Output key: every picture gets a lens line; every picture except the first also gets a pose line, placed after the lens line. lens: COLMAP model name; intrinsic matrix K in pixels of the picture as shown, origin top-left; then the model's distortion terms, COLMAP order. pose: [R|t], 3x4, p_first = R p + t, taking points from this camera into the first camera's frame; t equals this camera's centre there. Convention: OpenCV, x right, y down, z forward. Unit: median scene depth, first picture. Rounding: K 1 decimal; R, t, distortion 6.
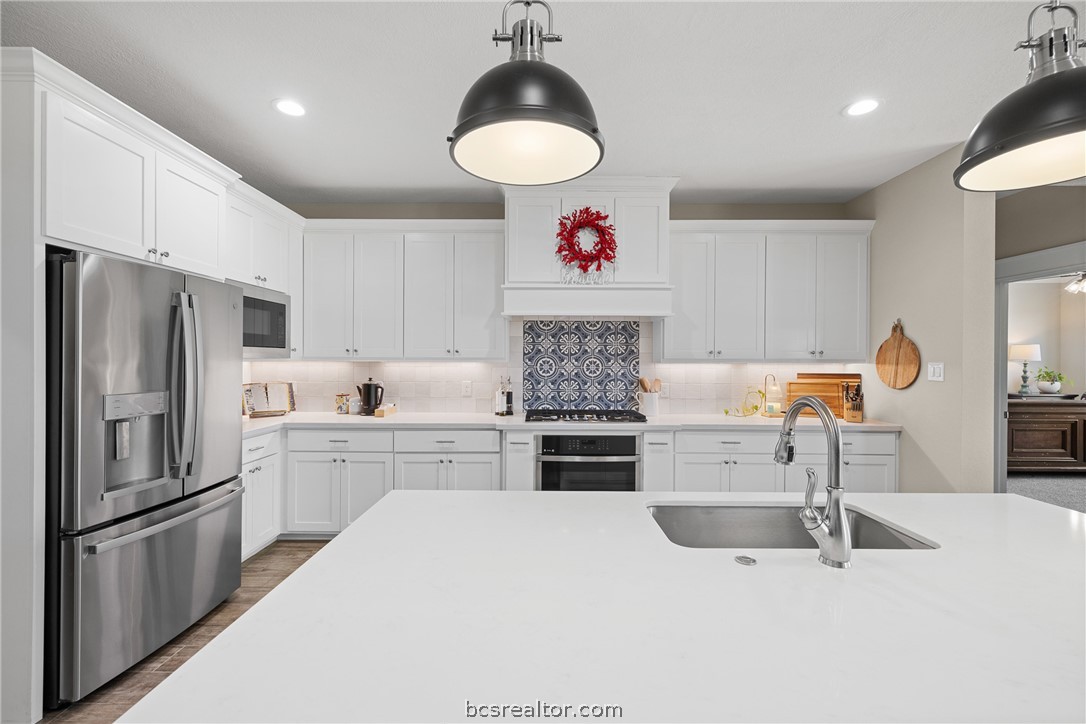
lens RADIAL K [[454.0, 0, 541.8], [0, 454.0, 359.7], [0, 0, 1]] dist [0.001731, 0.000443]
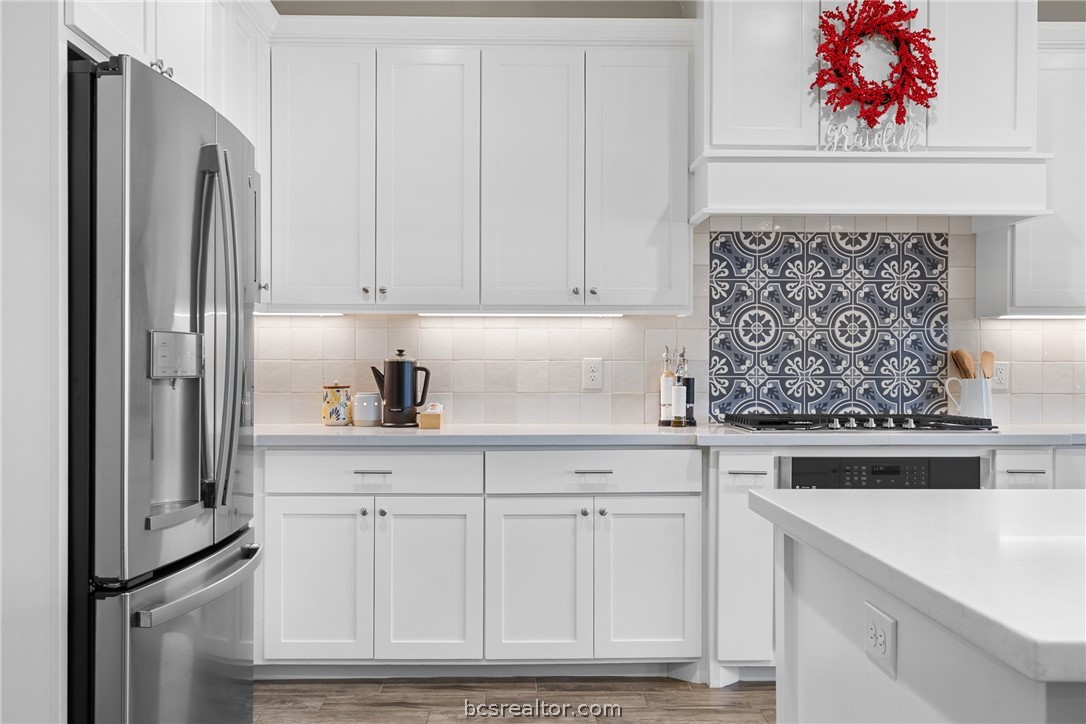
lens RADIAL K [[1052.7, 0, 540.4], [0, 1052.7, 369.5], [0, 0, 1]] dist [0.004488, 0.000000]
pose [[0.999568, -0.003615, 0.029175, -0.284847], [0.003547, 0.999991, 0.002382, 0.063650], [-0.029183, -0.002277, 0.999571, -0.123080]]
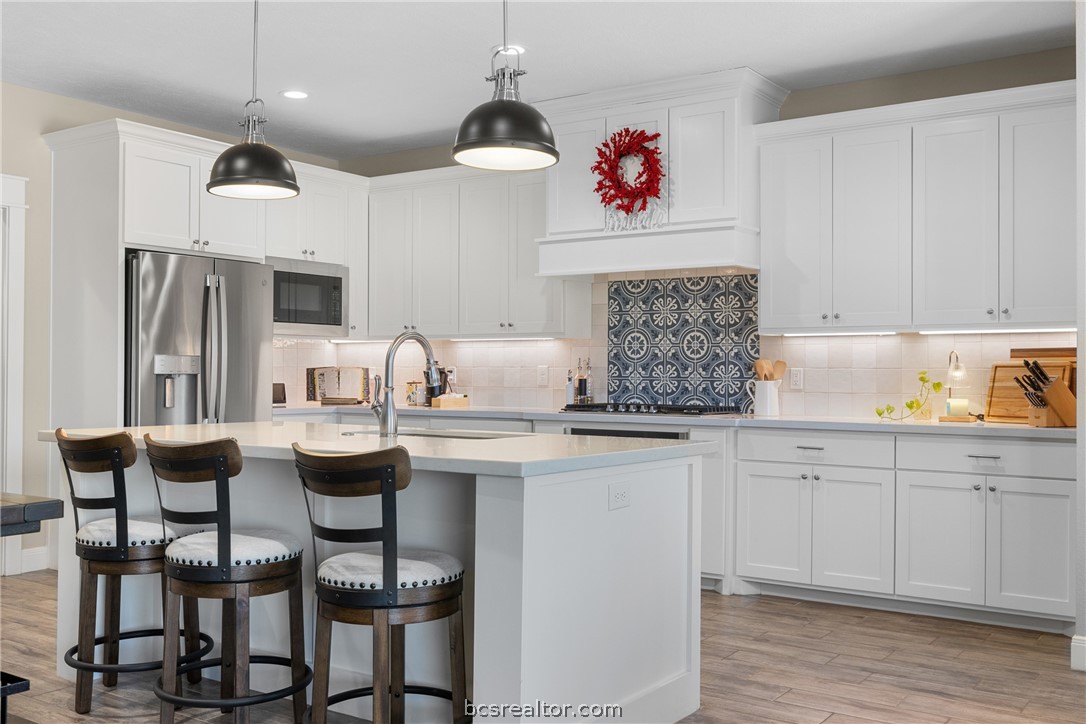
lens RADIAL K [[1052.7, 0, 551.0], [0, 1052.7, 360.1], [0, 0, 1]] dist [0.004488, 0.000000]
pose [[0.830011, -0.007204, -0.557700, 0.917496], [-0.001276, 0.999889, -0.014815, 0.071475], [0.557745, 0.013008, 0.829910, -0.489504]]
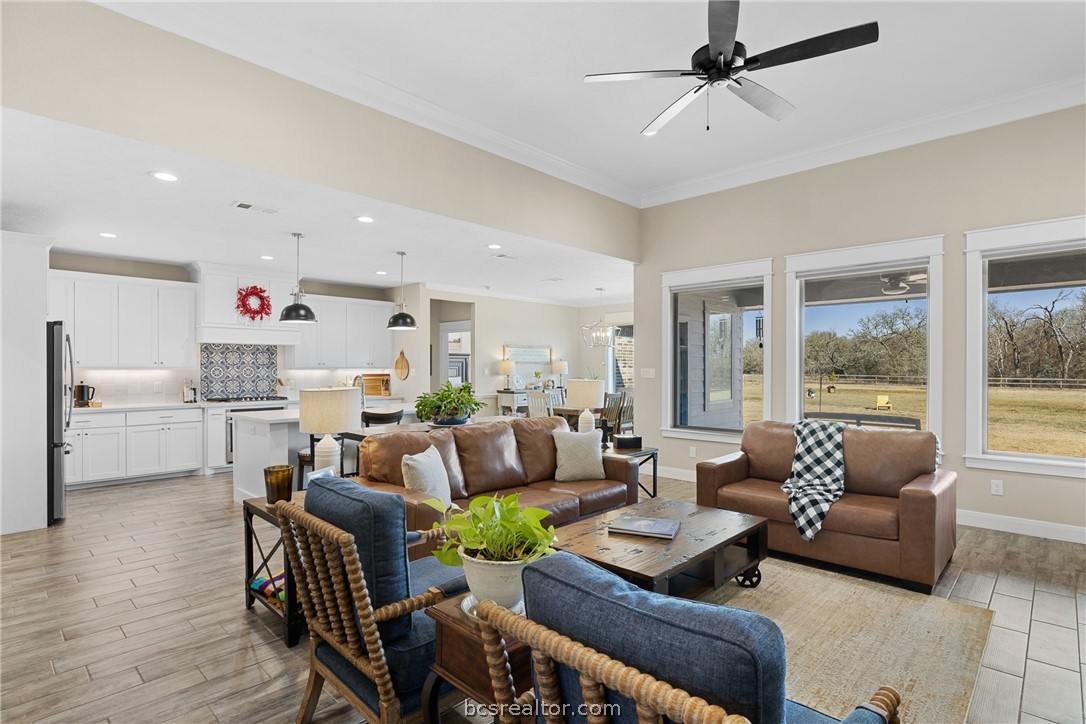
lens RADIAL K [[546.6, 0, 545.4], [0, 546.6, 371.3], [0, 0, 1]] dist [-0.002360, 0.000376]
pose [[0.686552, -0.009487, 0.727019, -0.675321], [0.004788, 0.999952, 0.008527, 0.001683], [-0.727065, -0.002373, 0.686564, -1.325524]]
